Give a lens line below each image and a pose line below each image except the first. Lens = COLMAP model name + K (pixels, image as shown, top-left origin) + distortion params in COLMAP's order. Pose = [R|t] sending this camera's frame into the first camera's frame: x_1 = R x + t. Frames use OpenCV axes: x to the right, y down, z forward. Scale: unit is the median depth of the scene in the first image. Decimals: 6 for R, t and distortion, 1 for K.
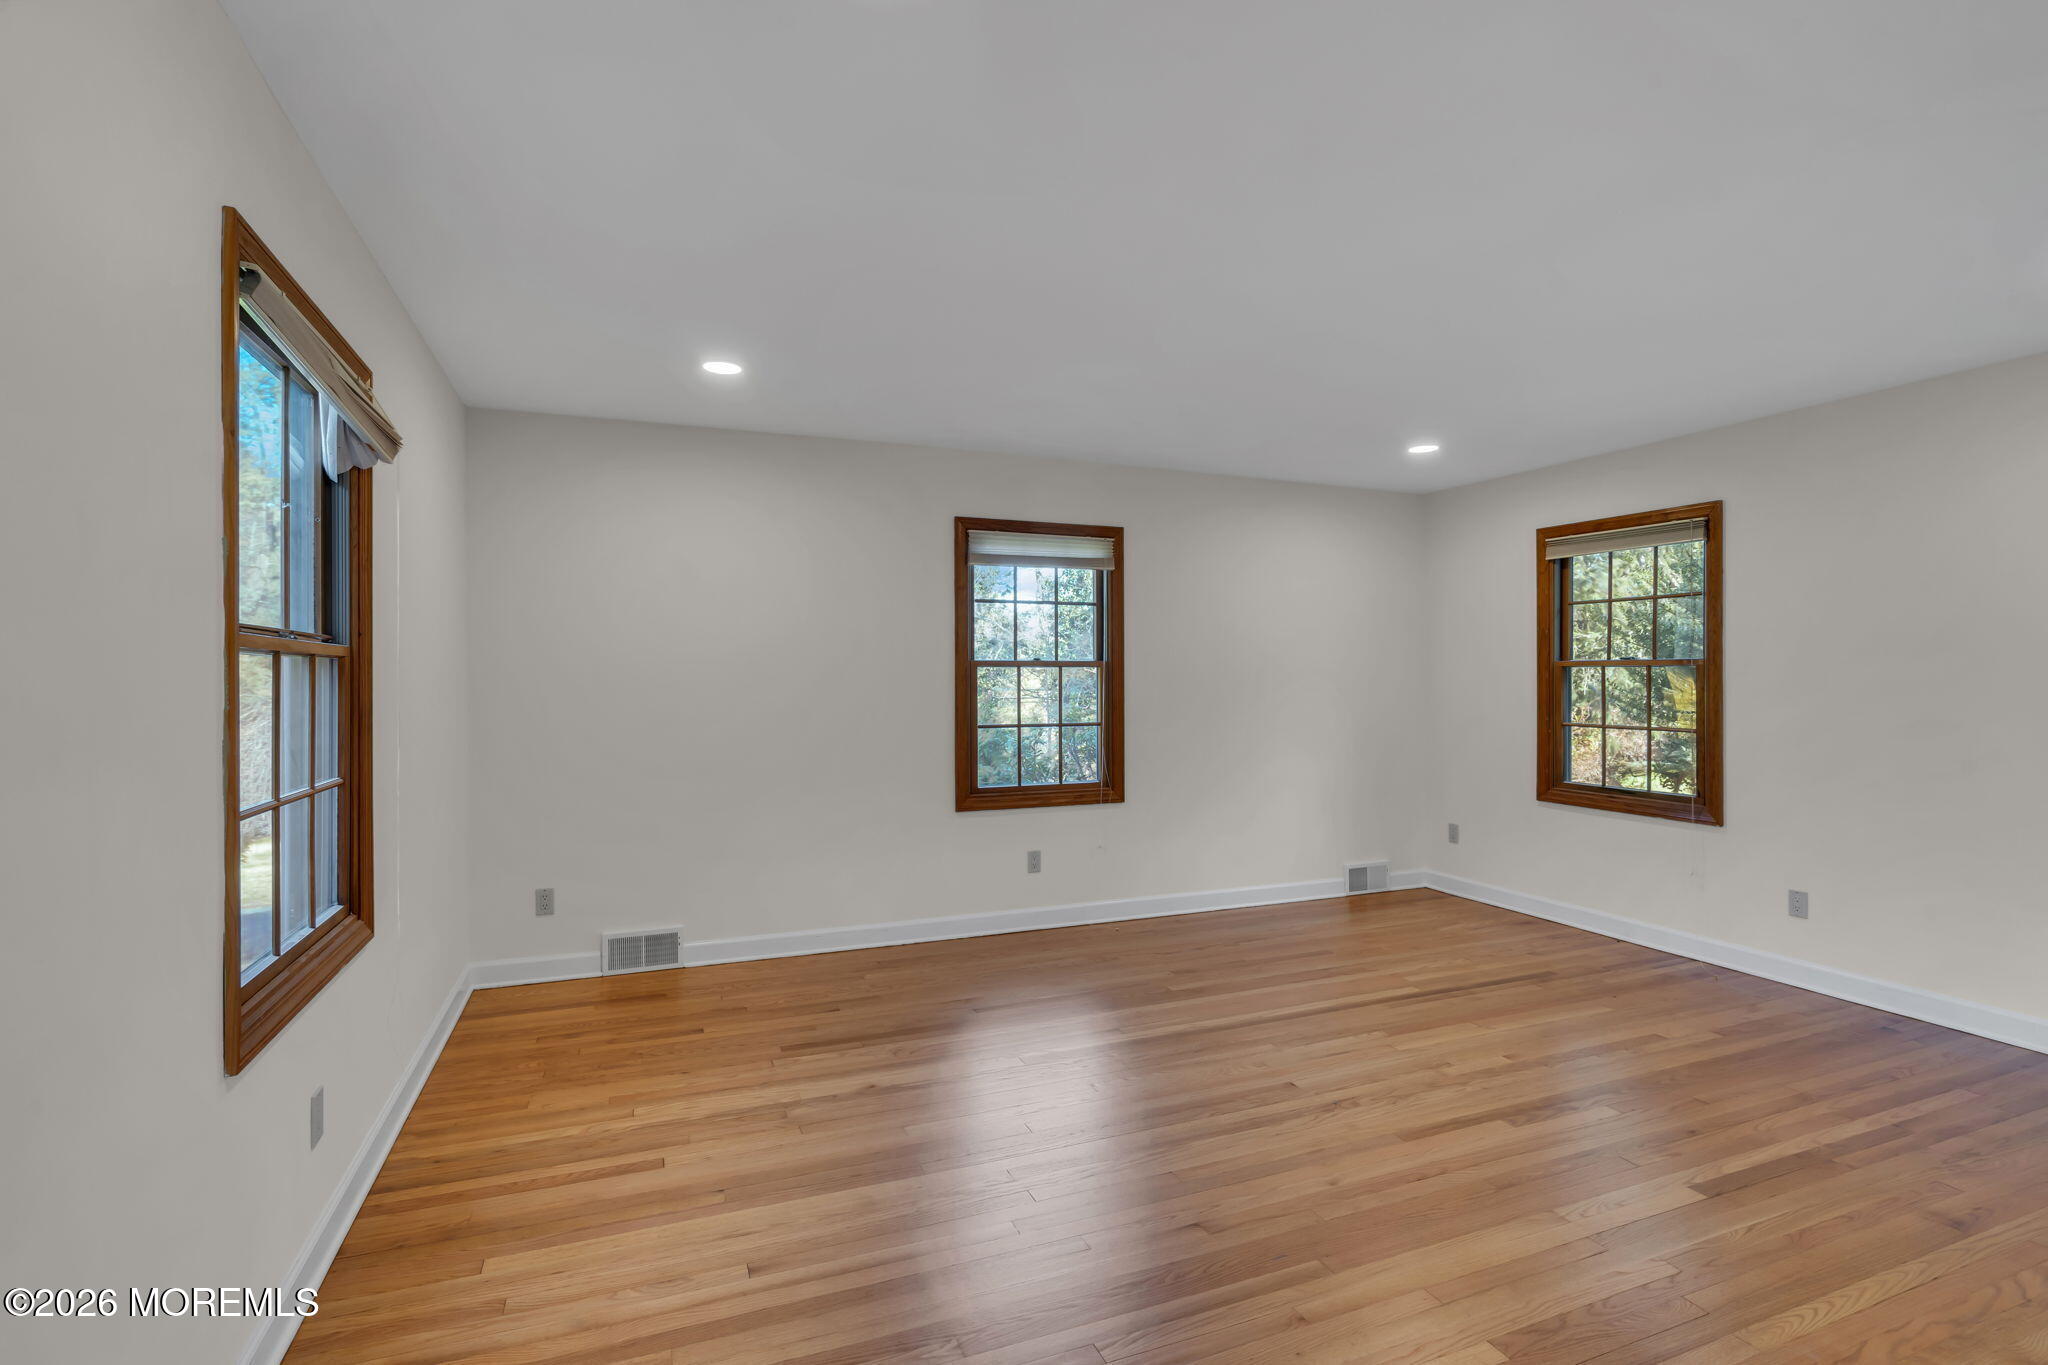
lens RADIAL K [[936.7, 0, 1029.5], [0, 936.7, 677.7], [0, 0, 1]] dist [0.004368, 0.000267]
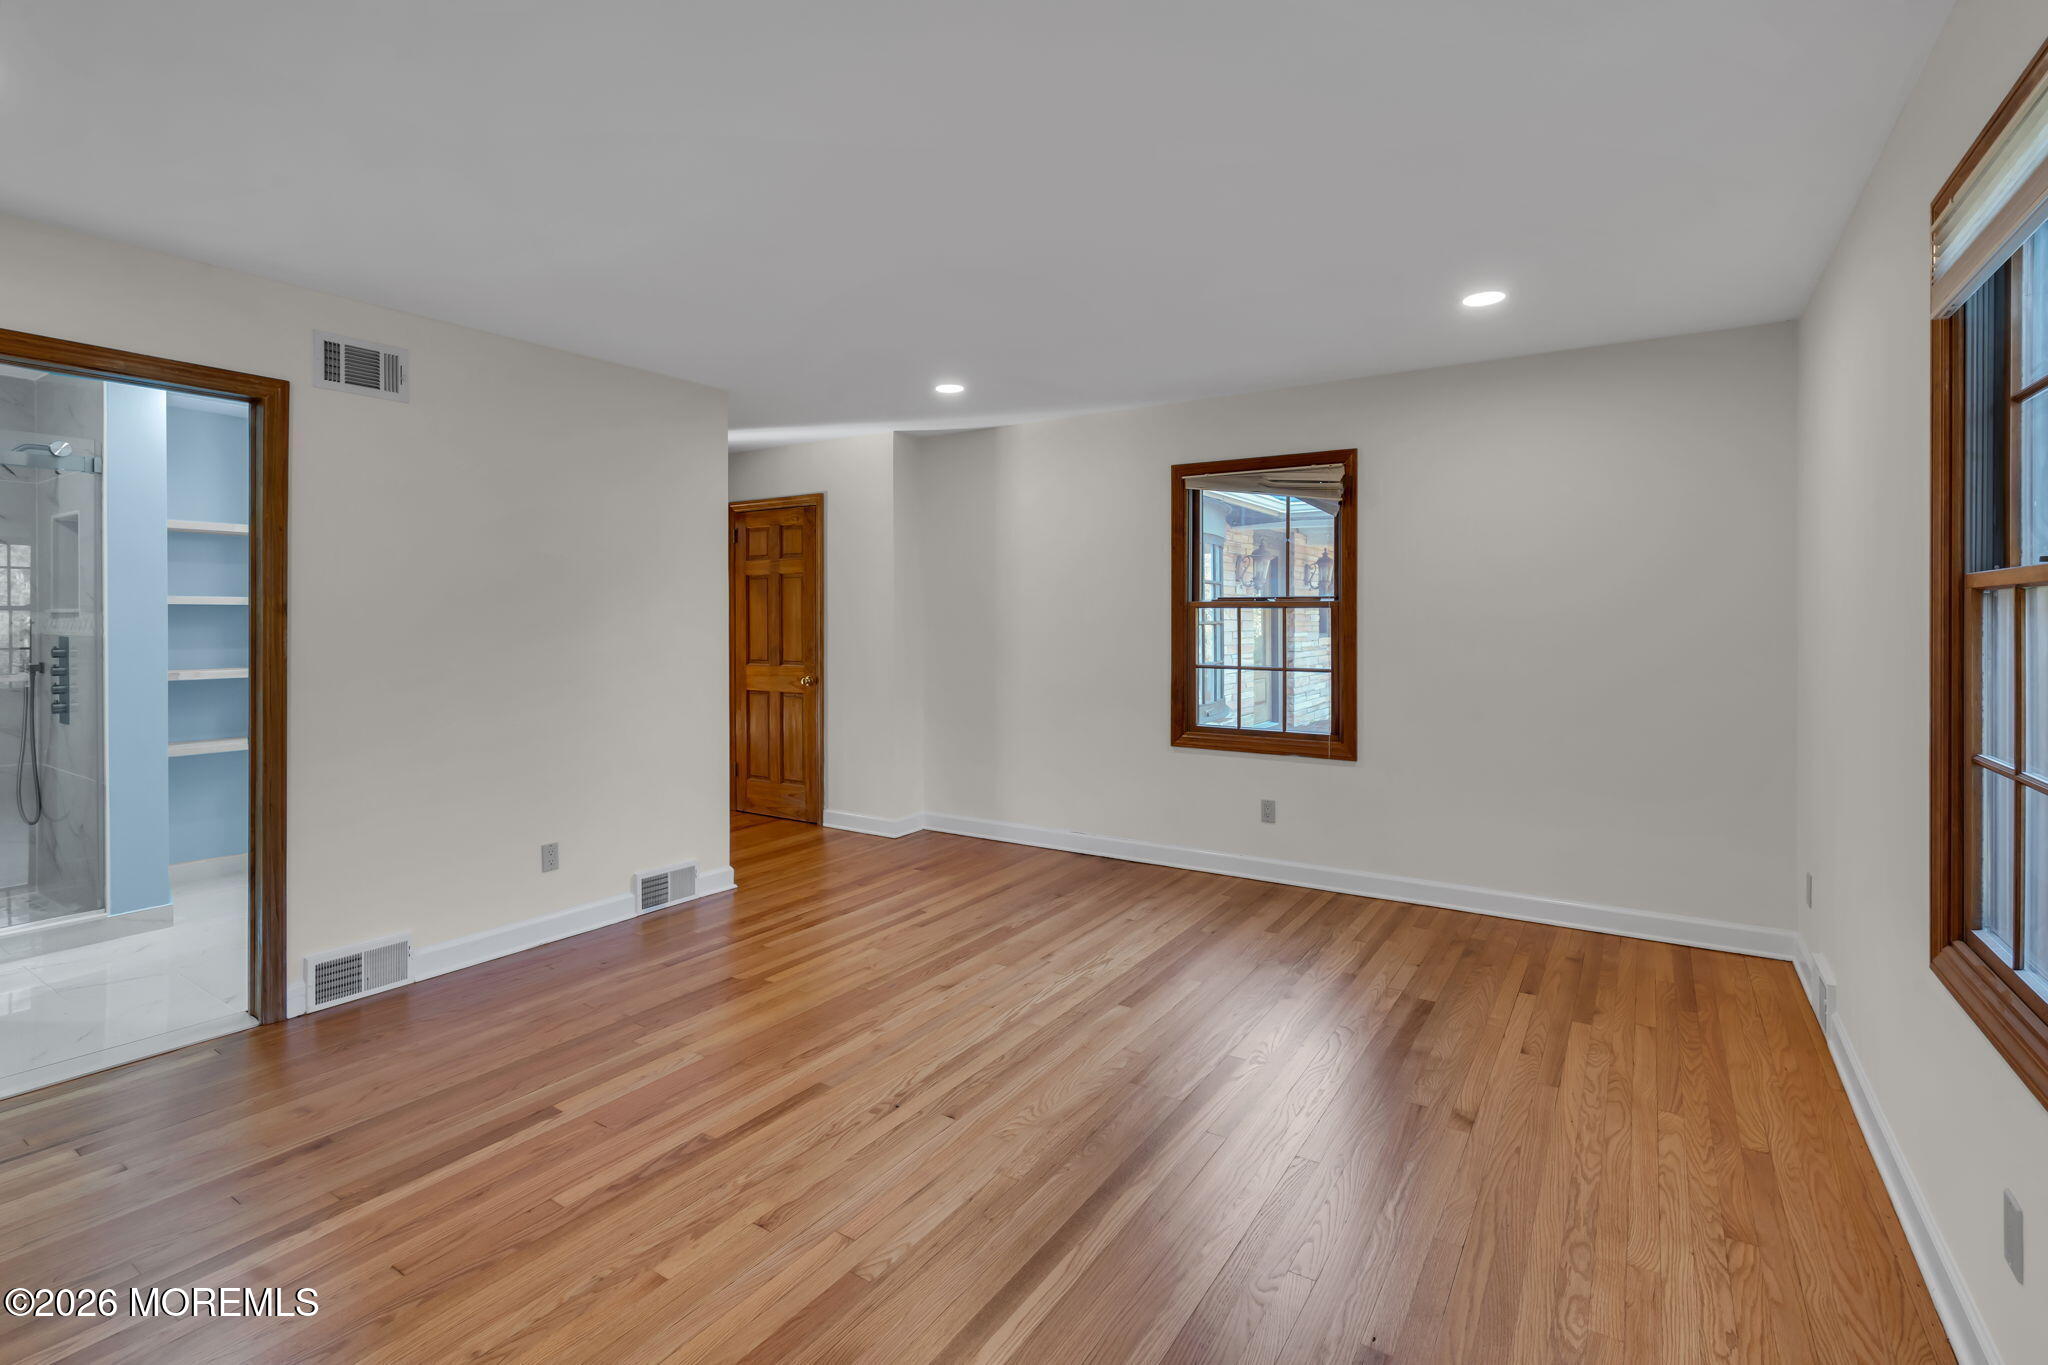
lens RADIAL K [[936.7, 0, 1010.6], [0, 936.7, 620.4], [0, 0, 1]] dist [0.004368, 0.000267]
pose [[-0.825624, 0.005657, -0.564193, 0.707393], [0.000418, 0.999956, 0.009414, -0.007997], [0.564221, 0.007537, -0.825589, 1.724944]]
